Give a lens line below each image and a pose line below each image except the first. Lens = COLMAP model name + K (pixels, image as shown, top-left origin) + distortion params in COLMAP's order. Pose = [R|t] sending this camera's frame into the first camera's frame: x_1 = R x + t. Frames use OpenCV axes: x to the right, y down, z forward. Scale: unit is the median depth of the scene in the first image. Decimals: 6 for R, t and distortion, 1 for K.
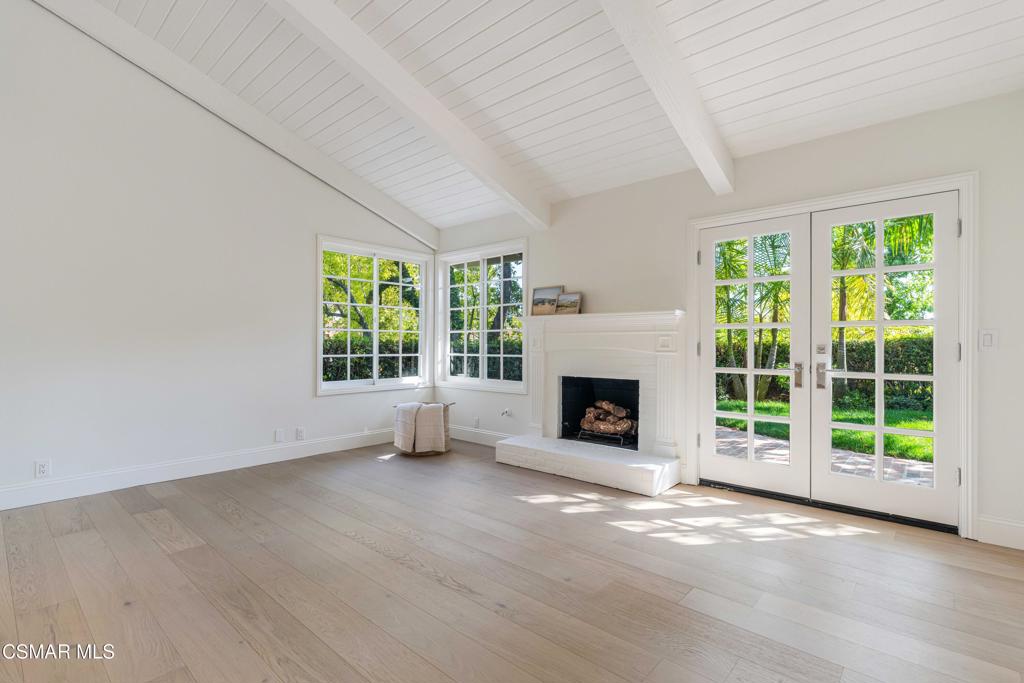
lens RADIAL K [[488.1, 0, 512.0], [0, 488.1, 341.5], [0, 0, 1]] dist [-0.001734, 0.000293]
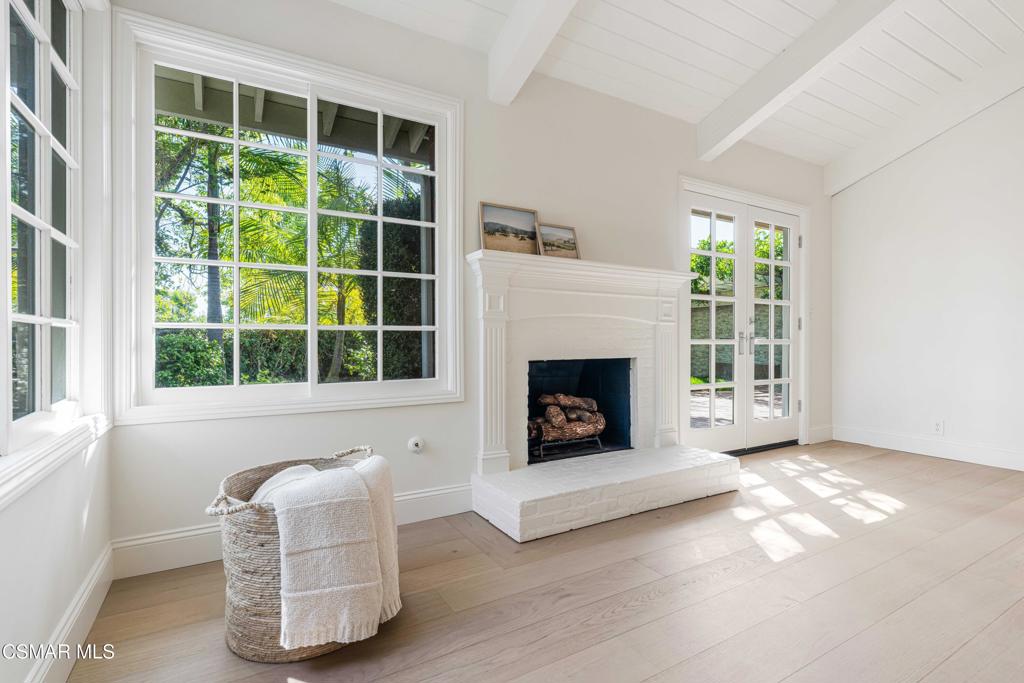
lens RADIAL K [[488.1, 0, 512.0], [0, 488.1, 341.5], [0, 0, 1]] dist [-0.001734, 0.000293]
pose [[0.302628, -0.005066, 0.953095, -0.489682], [-0.004641, 0.999966, 0.006789, 0.043758], [-0.953098, -0.006478, 0.302594, 0.857760]]
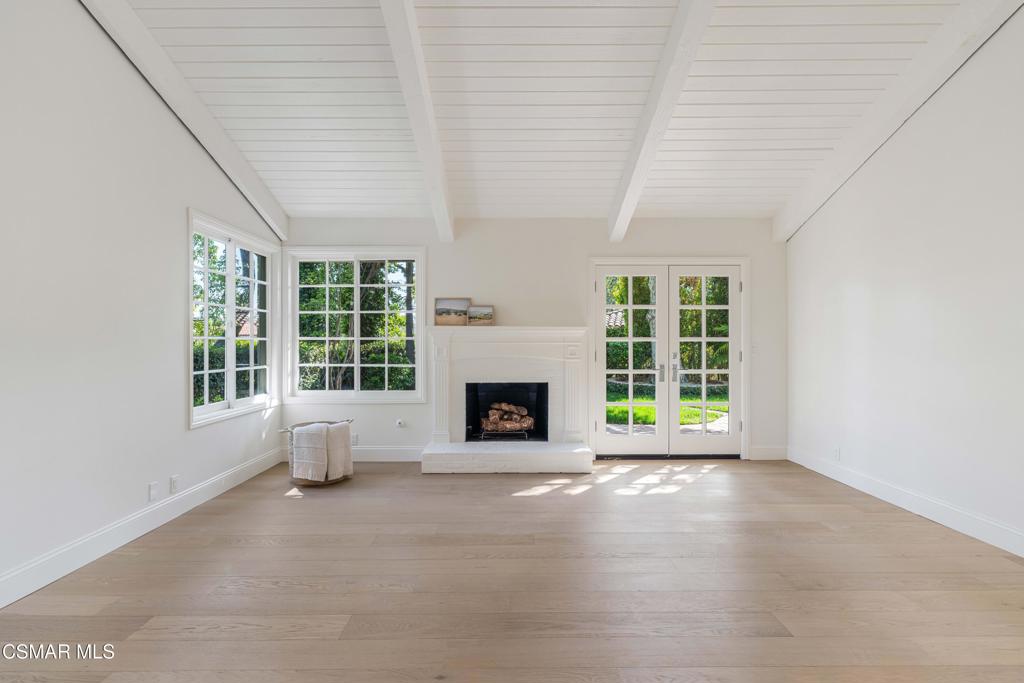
lens RADIAL K [[508.9, 0, 512.0], [0, 508.9, 341.5], [0, 0, 1]] dist [-0.003791, -0.000382]
pose [[0.737954, -0.002355, 0.674847, -0.588985], [-0.000218, 0.999993, 0.003728, -0.024277], [-0.674851, -0.002899, 0.737948, 0.119055]]
